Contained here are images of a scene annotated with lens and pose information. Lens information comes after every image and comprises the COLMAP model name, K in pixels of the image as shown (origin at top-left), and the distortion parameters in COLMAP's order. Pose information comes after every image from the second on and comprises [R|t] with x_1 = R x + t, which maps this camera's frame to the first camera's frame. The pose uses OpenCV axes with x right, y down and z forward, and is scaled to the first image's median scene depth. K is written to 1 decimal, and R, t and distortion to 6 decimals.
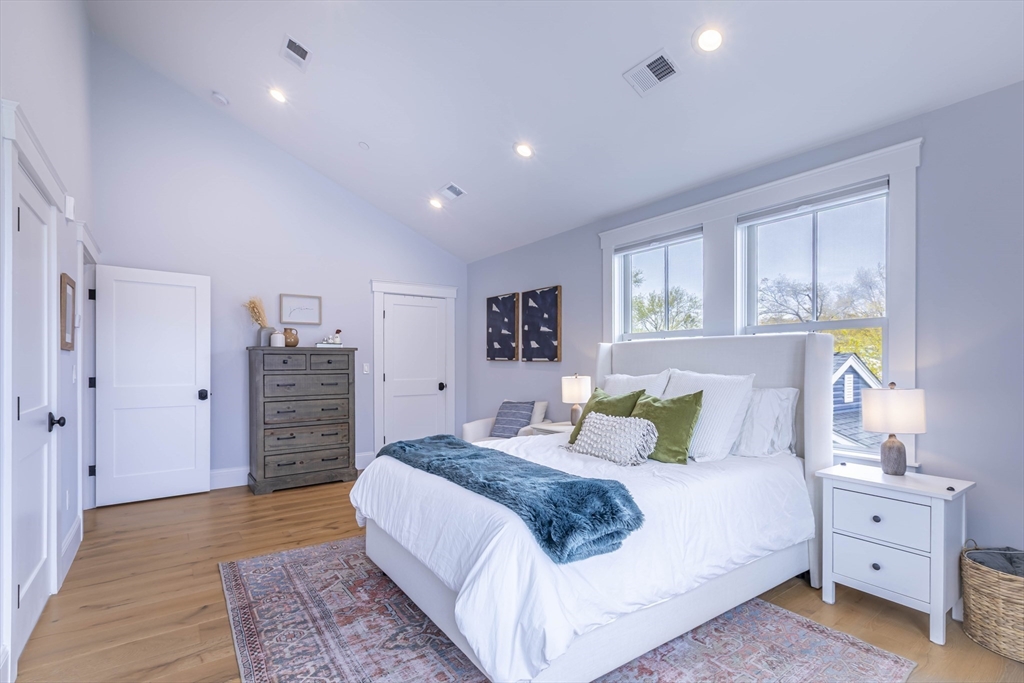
lens RADIAL K [[480.5, 0, 506.6], [0, 480.5, 363.1], [0, 0, 1]] dist [0.009294, 0.000912]
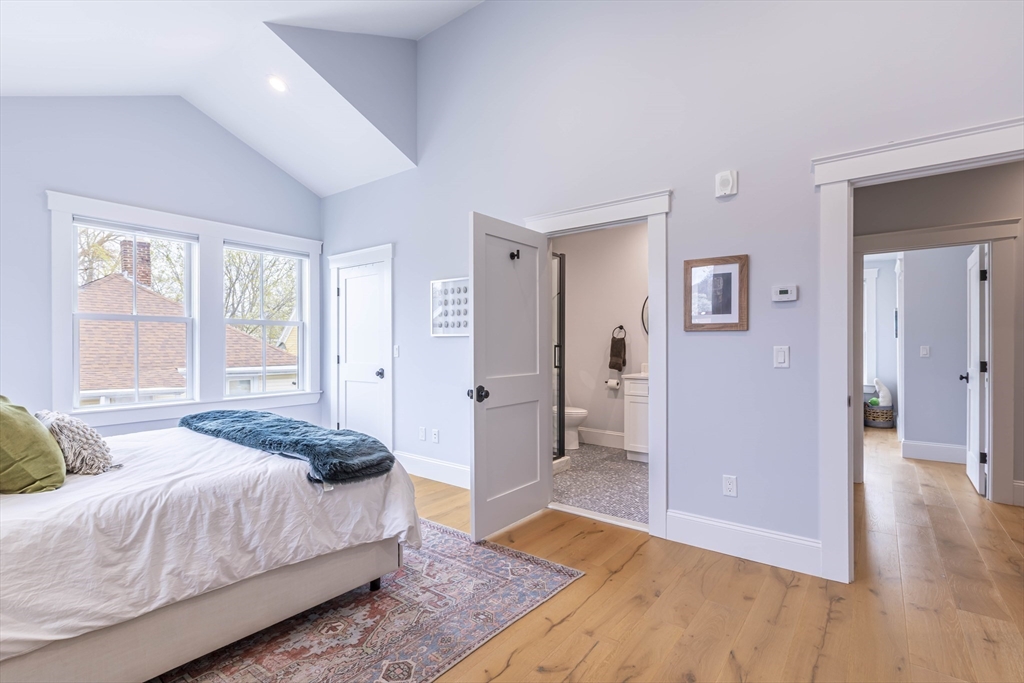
lens RADIAL K [[480.5, 0, 513.7], [0, 480.5, 345.1], [0, 0, 1]] dist [0.009294, 0.000912]
pose [[-0.952754, -0.001217, -0.303741, -0.130811], [-0.000829, 0.999999, -0.001406, 0.001799], [0.303742, -0.001088, -0.952754, 1.123445]]
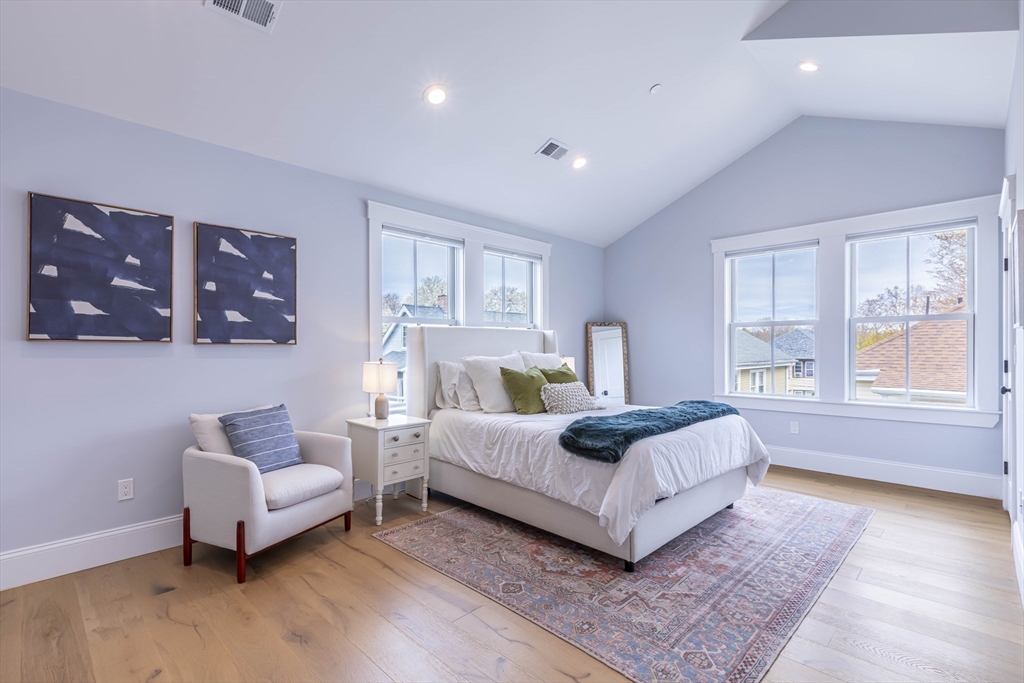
lens RADIAL K [[480.5, 0, 518.1], [0, 480.5, 346.8], [0, 0, 1]] dist [0.009294, 0.000912]
pose [[-0.192339, -0.000195, 0.981328, -0.666047], [0.003464, 0.999994, 0.000878, 0.000460], [-0.981322, 0.003568, -0.192338, 0.823724]]
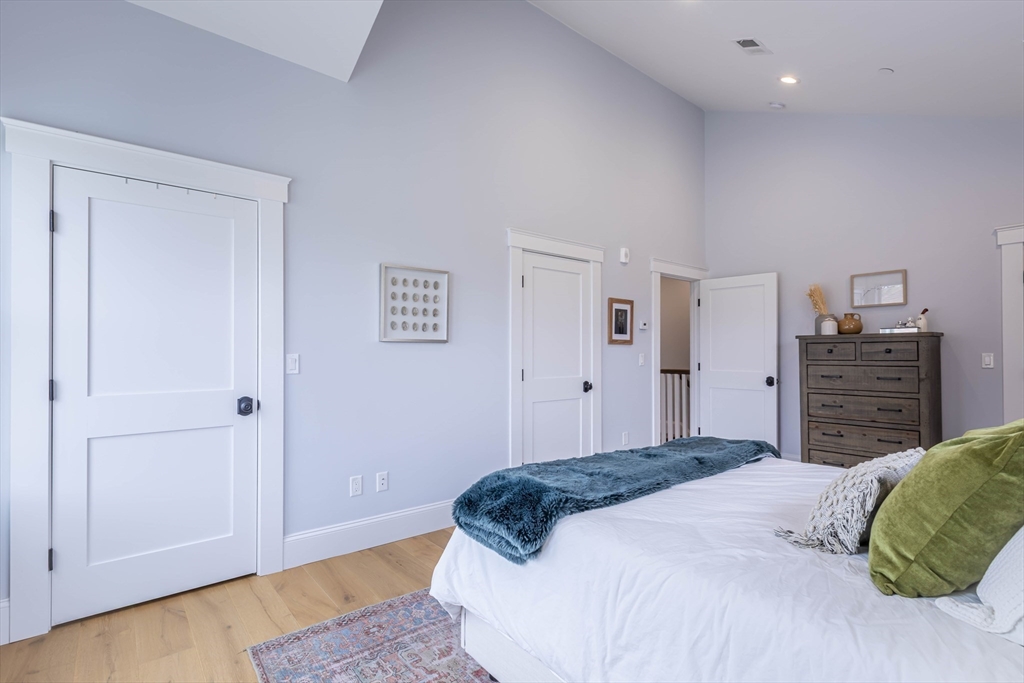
lens RADIAL K [[480.5, 0, 520.1], [0, 480.5, 341.5], [0, 0, 1]] dist [0.009294, 0.000912]
pose [[0.086211, -0.023182, -0.996007, 0.401726], [0.000676, 0.999730, -0.023210, -0.000253], [0.996277, 0.001327, 0.086203, 0.330944]]
